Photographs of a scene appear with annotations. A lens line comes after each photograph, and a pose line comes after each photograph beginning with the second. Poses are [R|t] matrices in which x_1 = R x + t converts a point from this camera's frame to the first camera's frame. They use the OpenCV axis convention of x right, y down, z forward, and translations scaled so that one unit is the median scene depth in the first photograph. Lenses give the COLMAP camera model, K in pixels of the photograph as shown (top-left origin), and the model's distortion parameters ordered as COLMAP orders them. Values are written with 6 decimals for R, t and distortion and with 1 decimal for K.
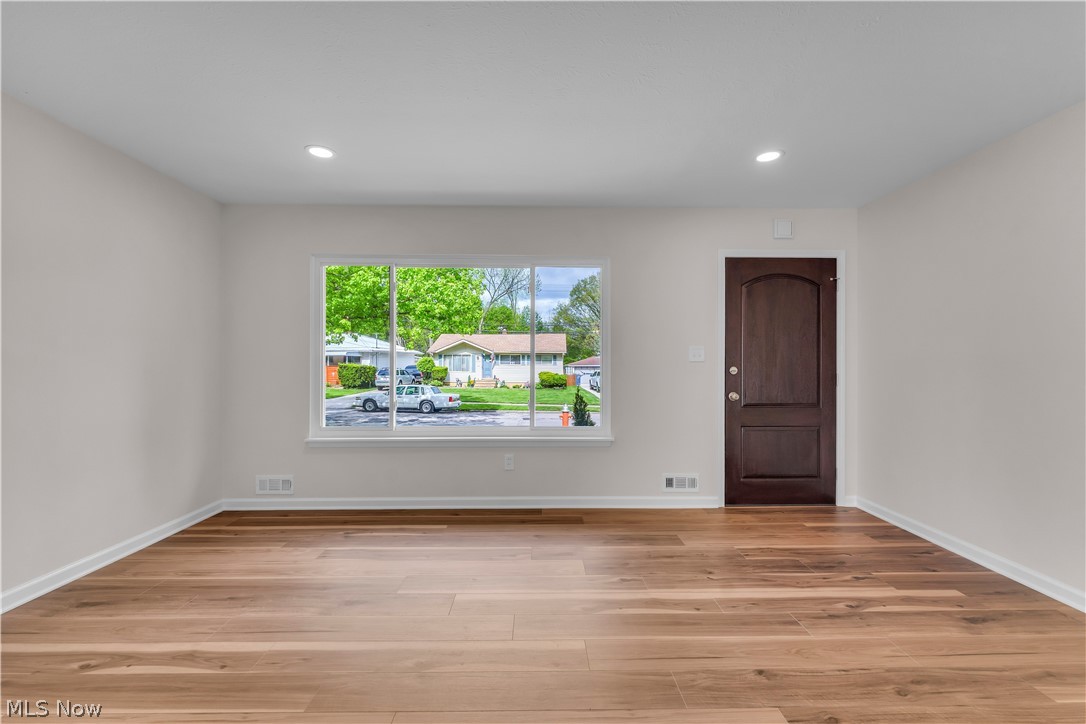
lens RADIAL K [[440.3, 0, 544.1], [0, 440.3, 361.8], [0, 0, 1]] dist [0.001356, 0.000661]
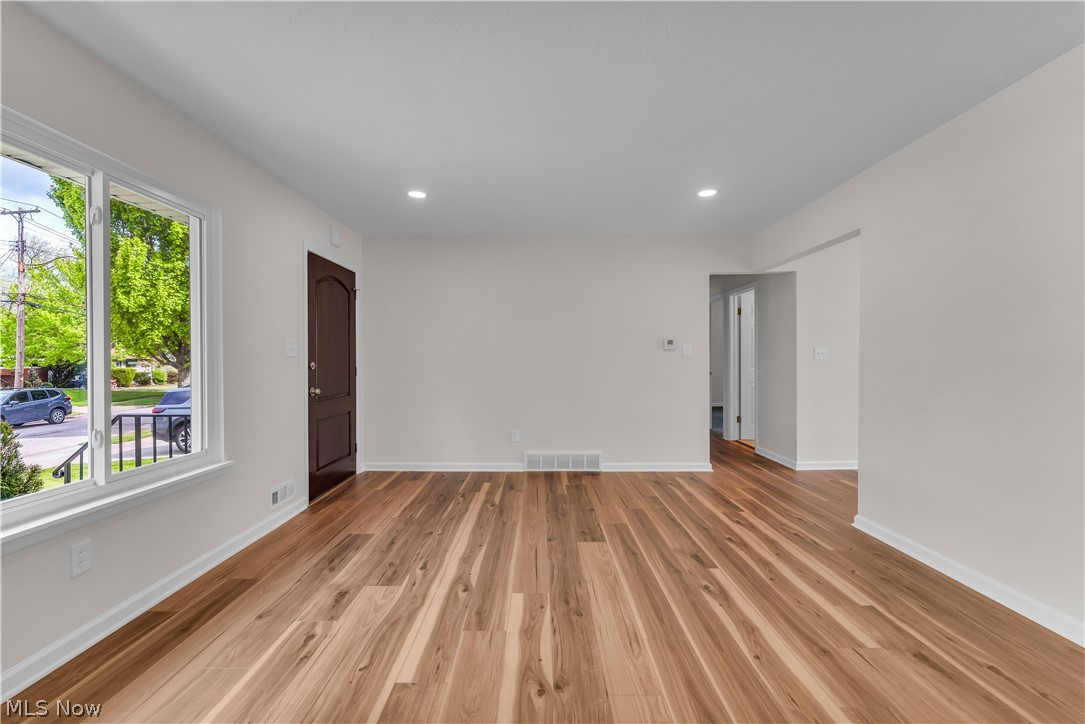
lens RADIAL K [[443.7, 0, 540.5], [0, 443.7, 358.1], [0, 0, 1]] dist [-0.001527, -0.000150]
pose [[0.014334, -0.000148, 0.999897, -0.760773], [-0.003412, 0.999994, 0.000197, 0.000545], [-0.999891, -0.003415, 0.014333, 0.628705]]
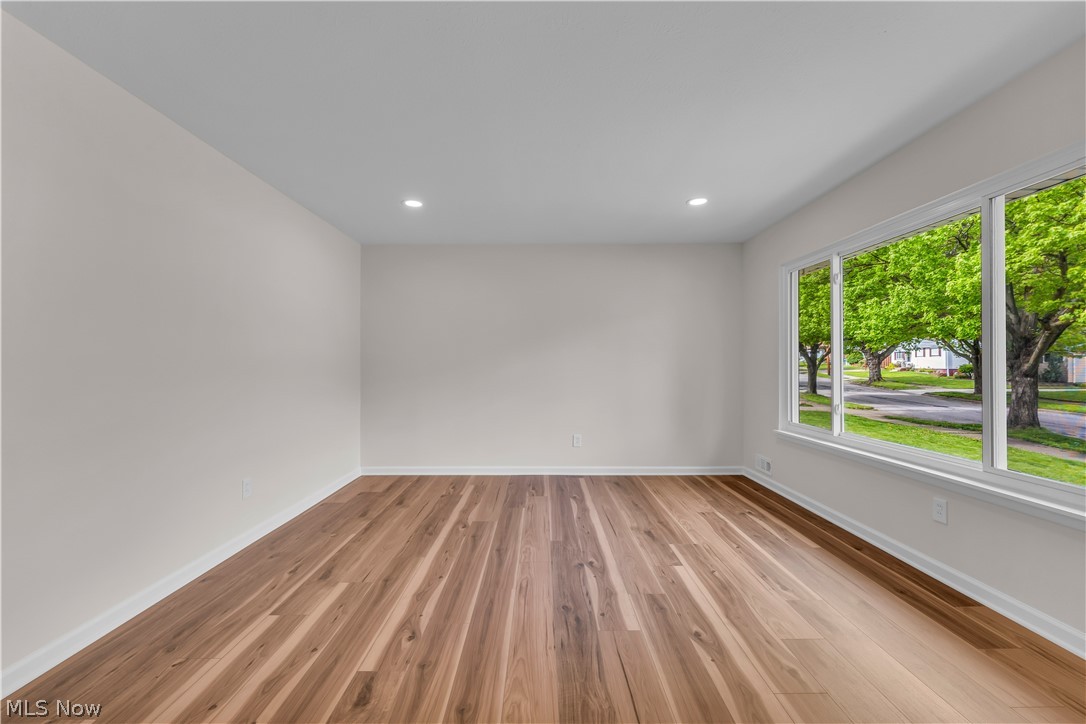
lens RADIAL K [[440.3, 0, 544.1], [0, 440.3, 361.8], [0, 0, 1]] dist [0.001356, 0.000661]
pose [[-0.010945, -0.008691, -0.999902, 0.785282], [0.009787, 0.999913, -0.008798, 0.005031], [0.999892, -0.009883, -0.010859, 0.546933]]
